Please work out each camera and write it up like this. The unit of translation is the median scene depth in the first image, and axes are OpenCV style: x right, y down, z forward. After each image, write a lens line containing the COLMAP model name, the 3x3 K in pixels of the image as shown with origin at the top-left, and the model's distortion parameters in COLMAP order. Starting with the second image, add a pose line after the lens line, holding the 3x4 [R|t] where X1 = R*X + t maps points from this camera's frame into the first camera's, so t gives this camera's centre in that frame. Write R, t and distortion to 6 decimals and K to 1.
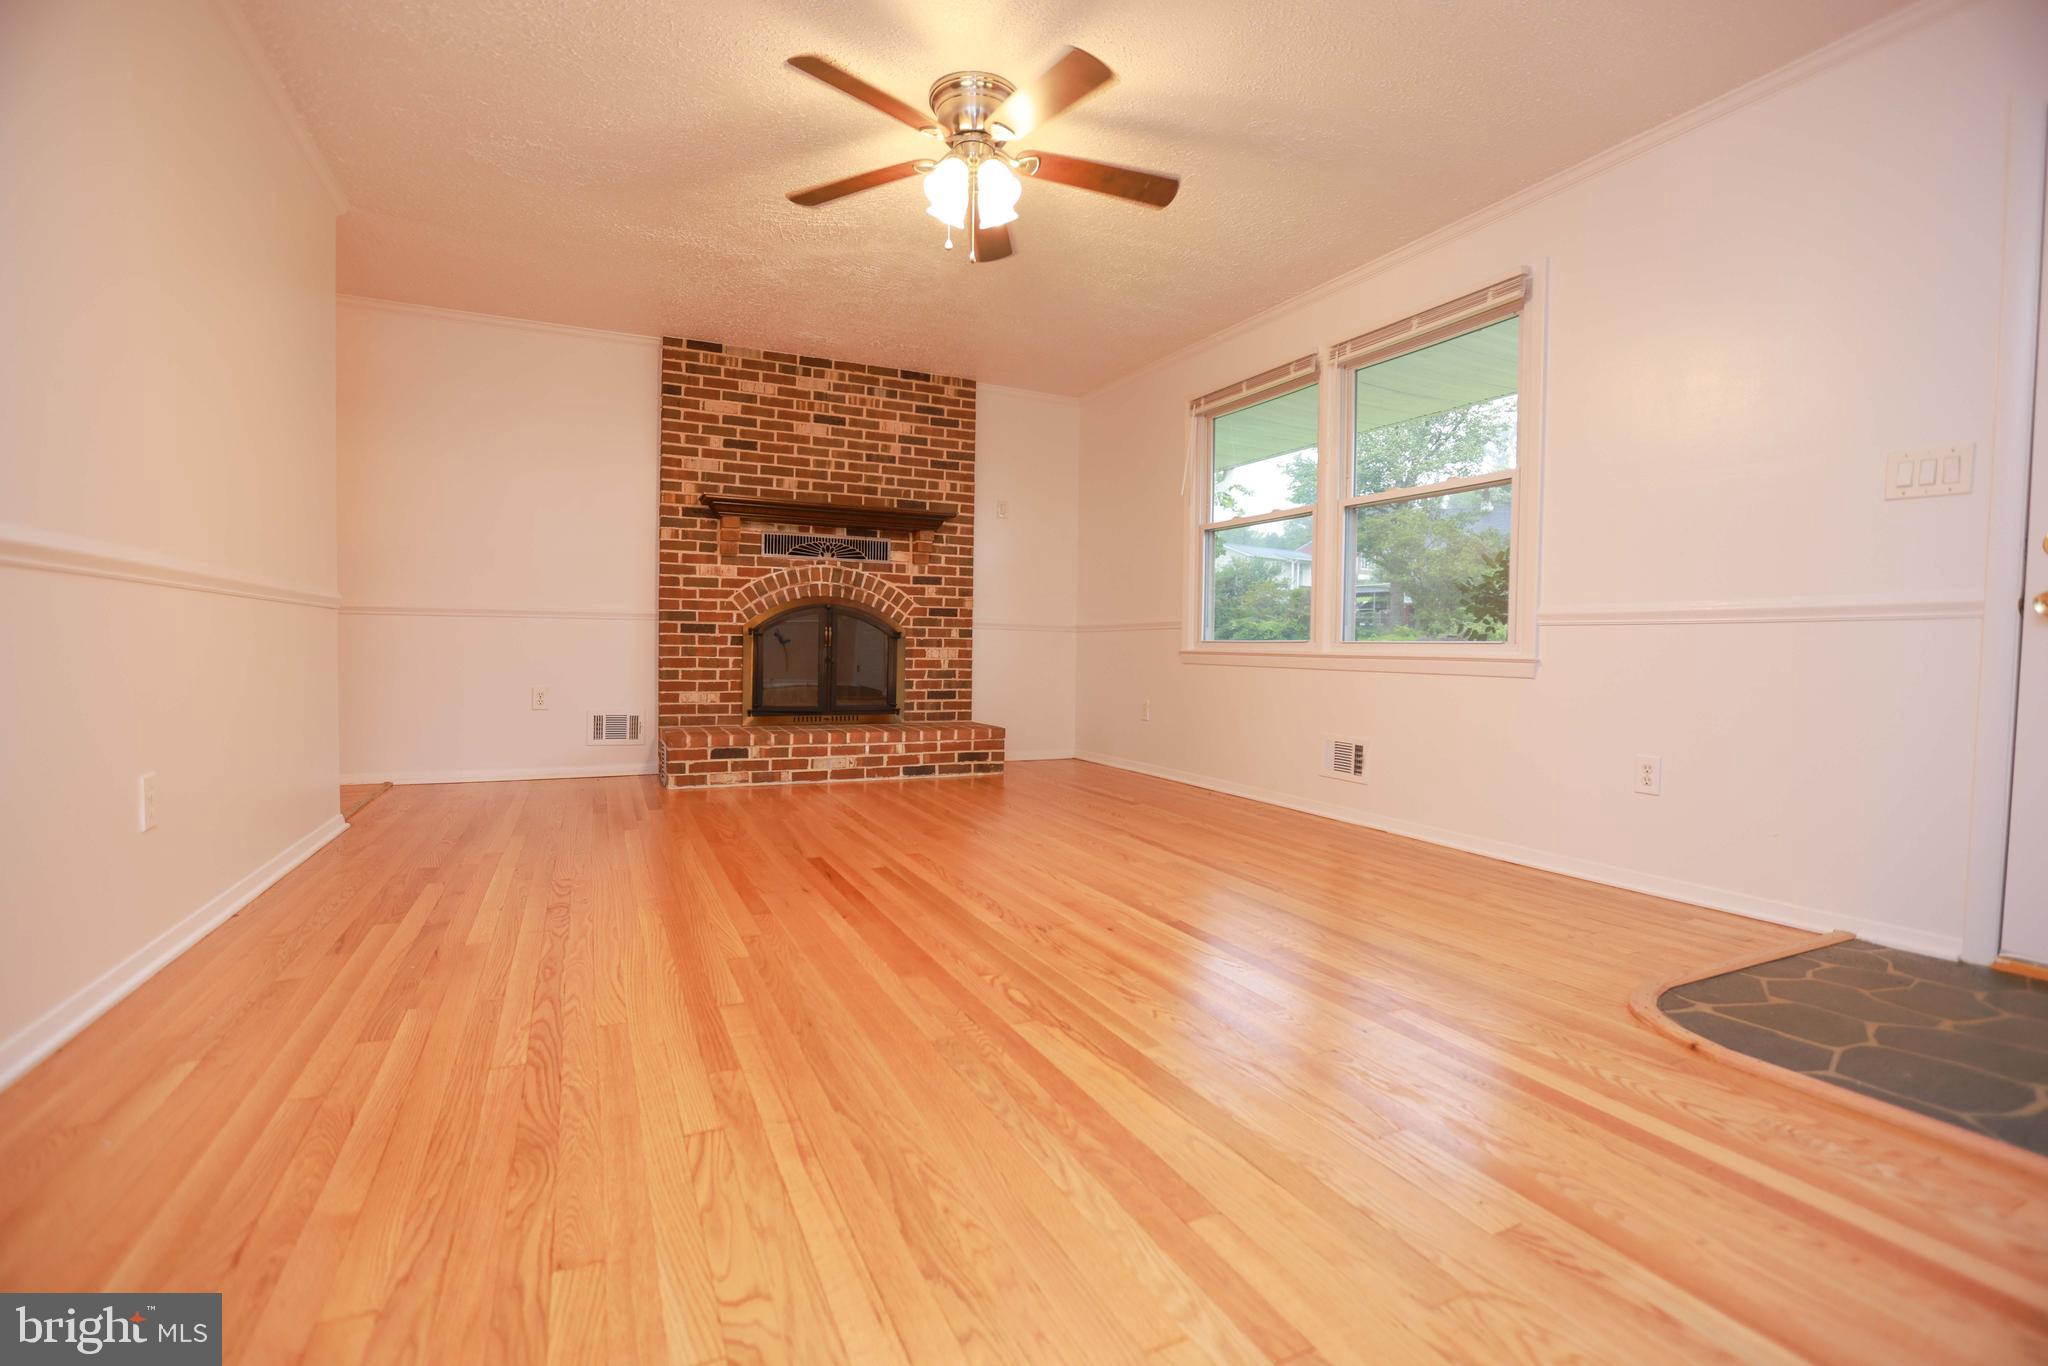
lens RADIAL K [[936.7, 0, 1063.0], [0, 936.7, 675.3], [0, 0, 1]] dist [-0.044514, 0.004105]
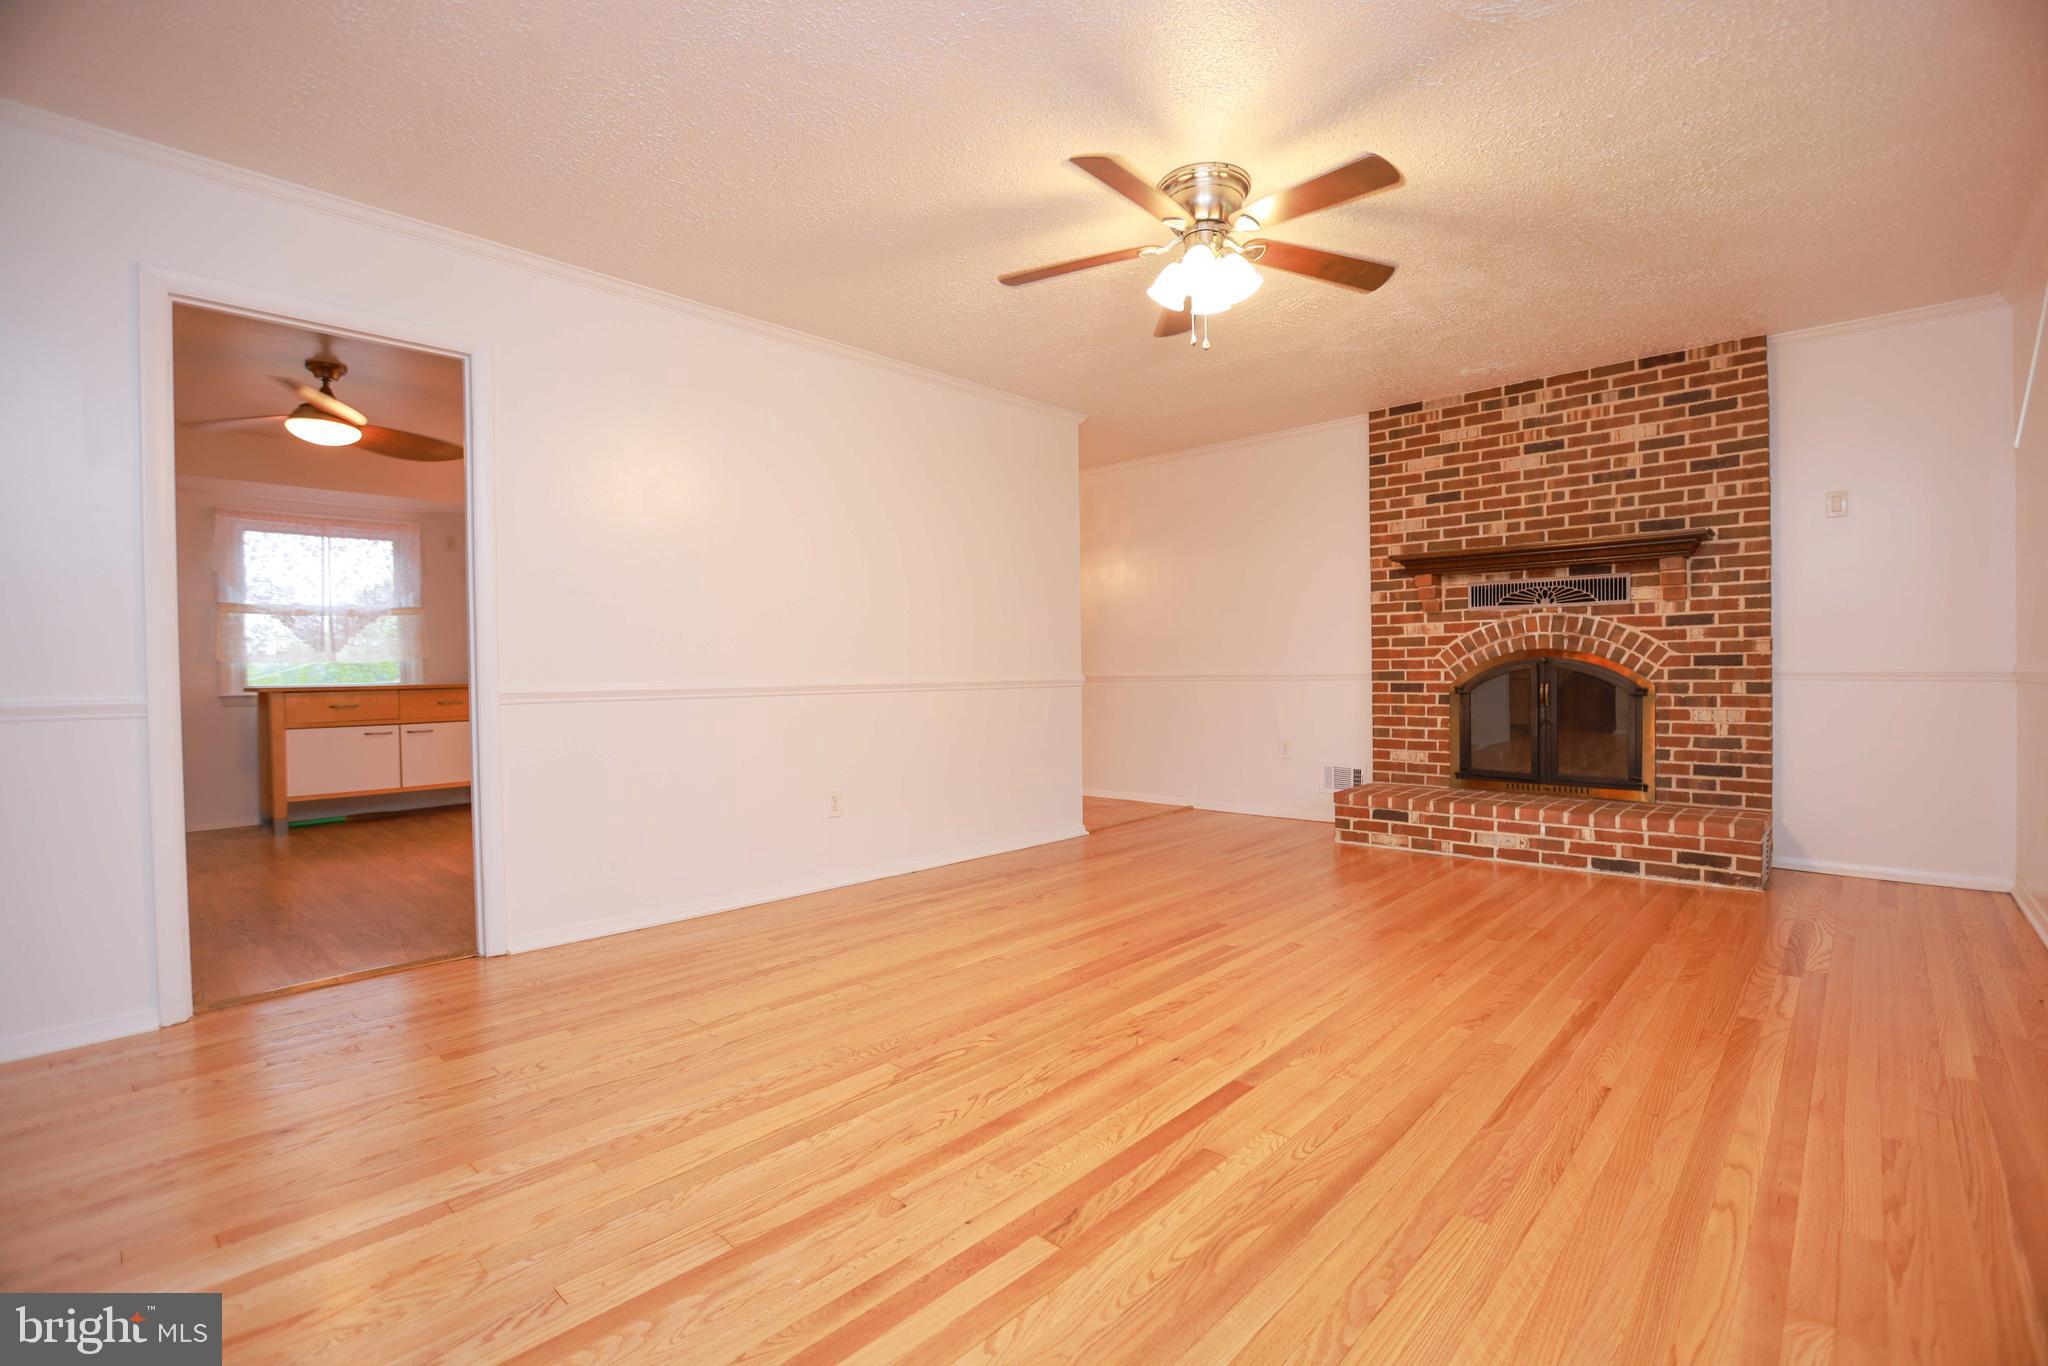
lens RADIAL K [[936.7, 0, 1026.2], [0, 936.7, 681.9], [0, 0, 1]] dist [-0.044514, 0.004105]
pose [[0.346436, -0.006530, -0.938051, 0.412569], [-0.009493, 0.999900, -0.010467, -0.042220], [0.938026, 0.012531, 0.346339, 0.261479]]
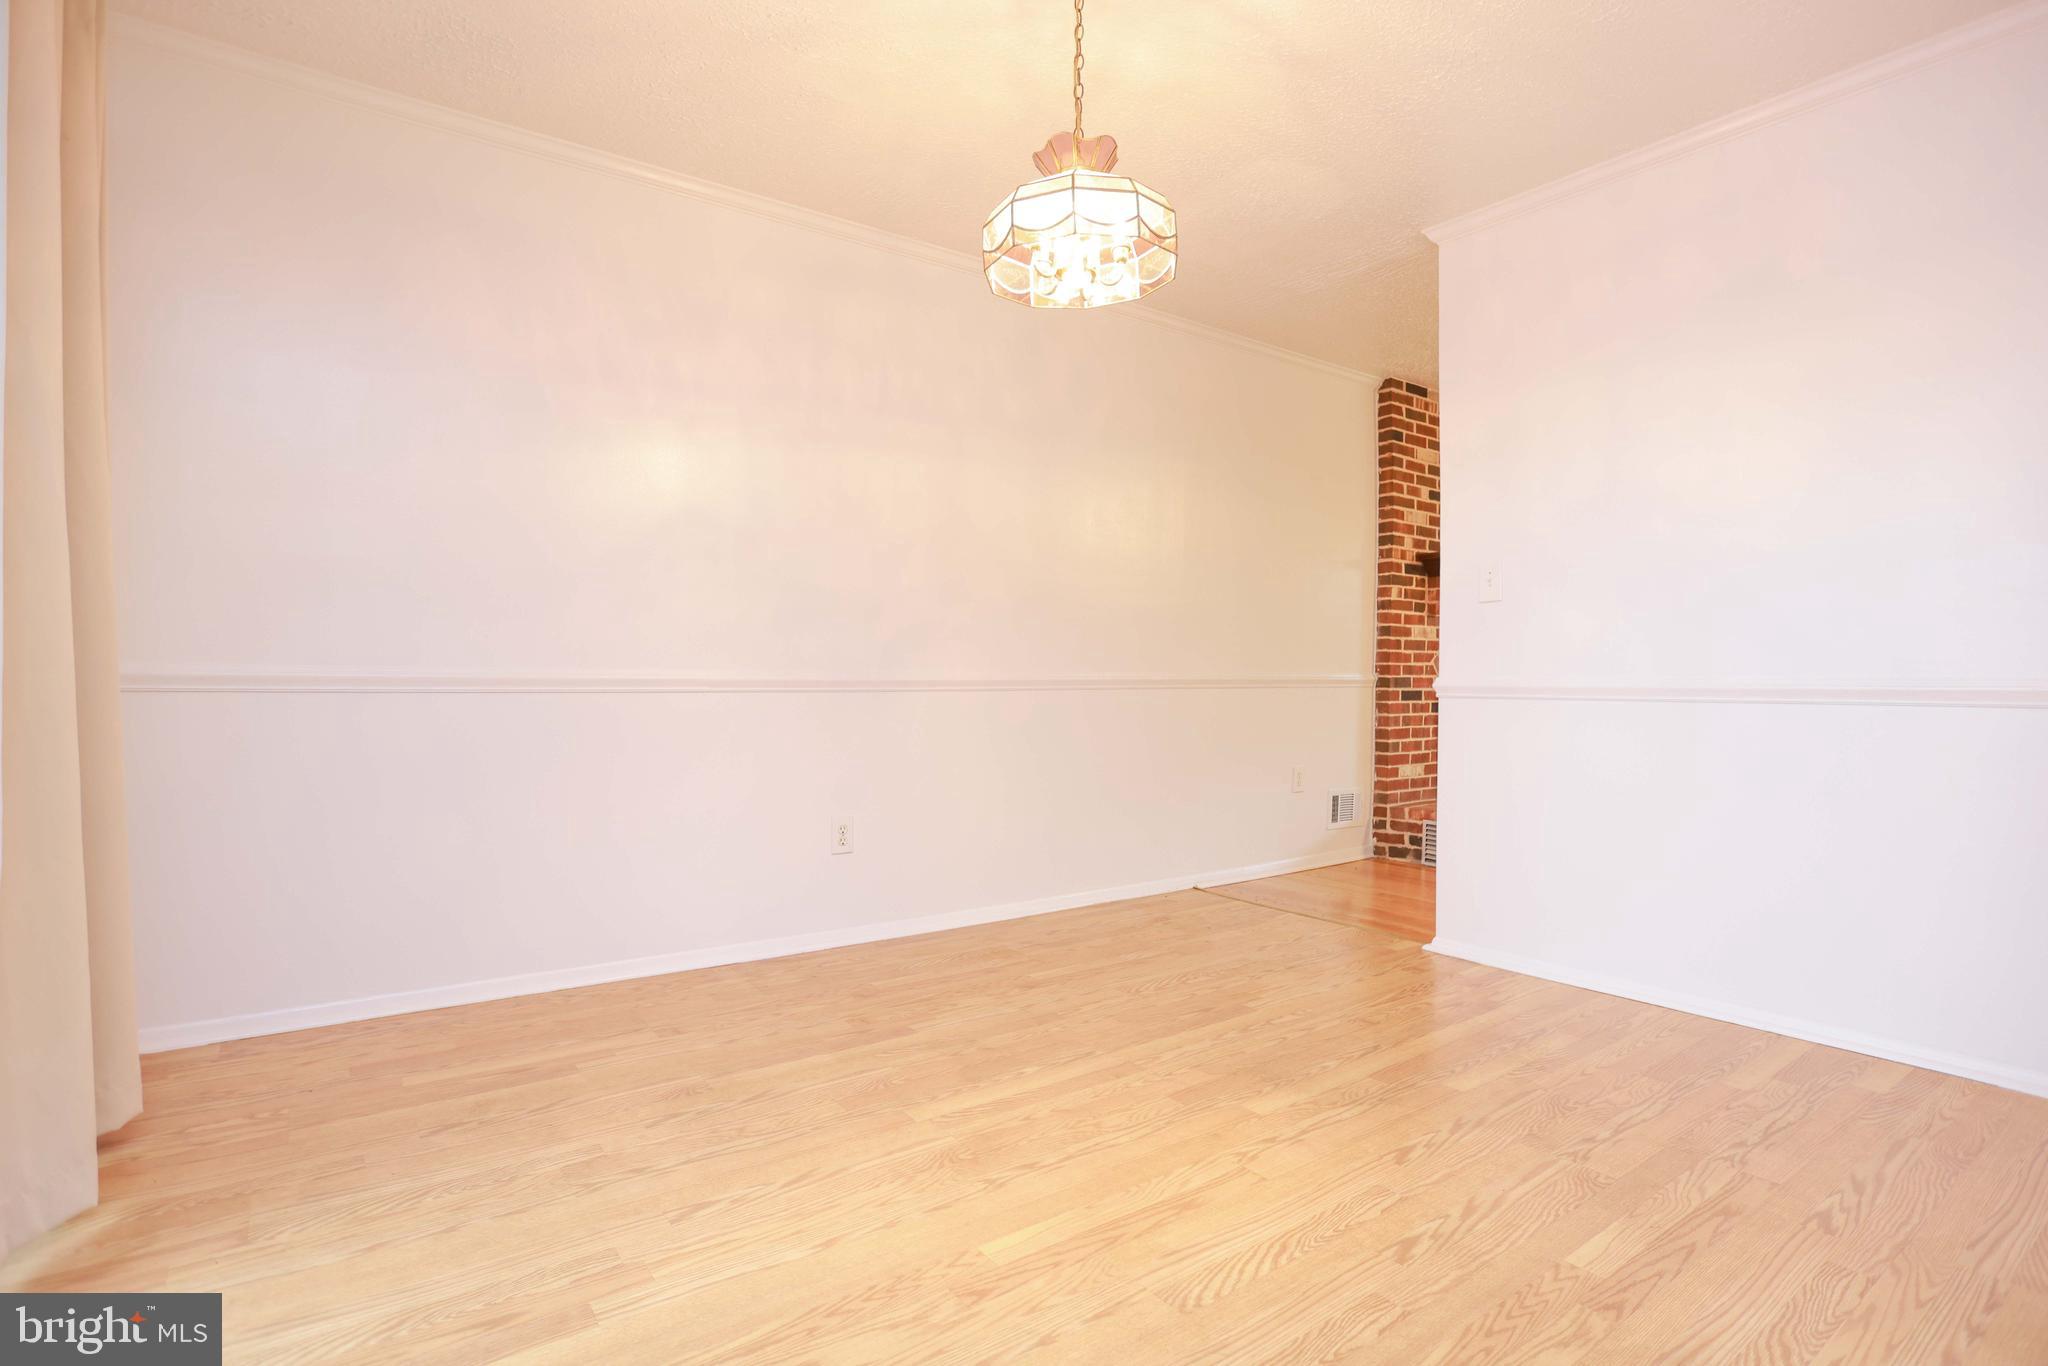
lens RADIAL K [[936.7, 0, 1026.2], [0, 936.7, 678.9], [0, 0, 1]] dist [-0.044514, 0.004105]
pose [[0.991834, -0.010049, 0.127142, -0.885207], [0.013016, 0.999662, -0.022521, -0.051039], [-0.126873, 0.023991, 0.991629, 0.138906]]
